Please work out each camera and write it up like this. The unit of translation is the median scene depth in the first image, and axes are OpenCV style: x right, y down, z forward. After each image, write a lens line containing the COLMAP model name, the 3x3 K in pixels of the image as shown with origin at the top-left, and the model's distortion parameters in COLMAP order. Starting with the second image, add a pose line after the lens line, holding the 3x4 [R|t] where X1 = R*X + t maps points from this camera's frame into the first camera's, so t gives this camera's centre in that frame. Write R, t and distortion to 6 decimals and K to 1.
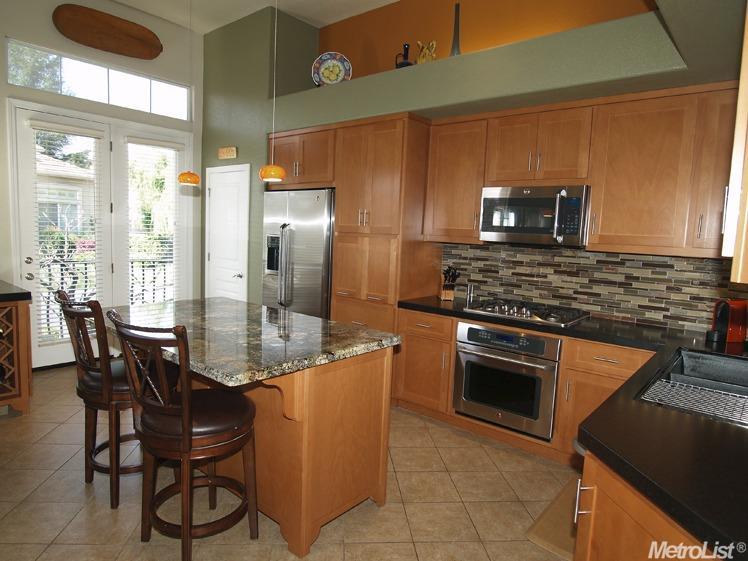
lens RADIAL K [[472.1, 0, 370.1], [0, 472.1, 277.7], [0, 0, 1]] dist [-0.029374, 0.004416]
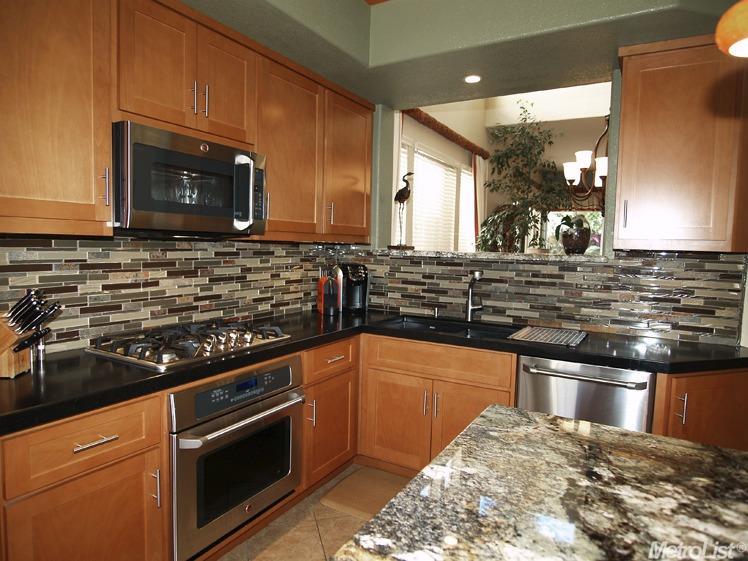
lens RADIAL K [[472.1, 0, 367.9], [0, 472.1, 278.5], [0, 0, 1]] dist [-0.029374, 0.004416]
pose [[-0.171232, -0.117068, 0.978251, -0.319599], [0.065817, 0.989338, 0.129916, -0.078784], [-0.983030, 0.086631, -0.161701, 0.888789]]
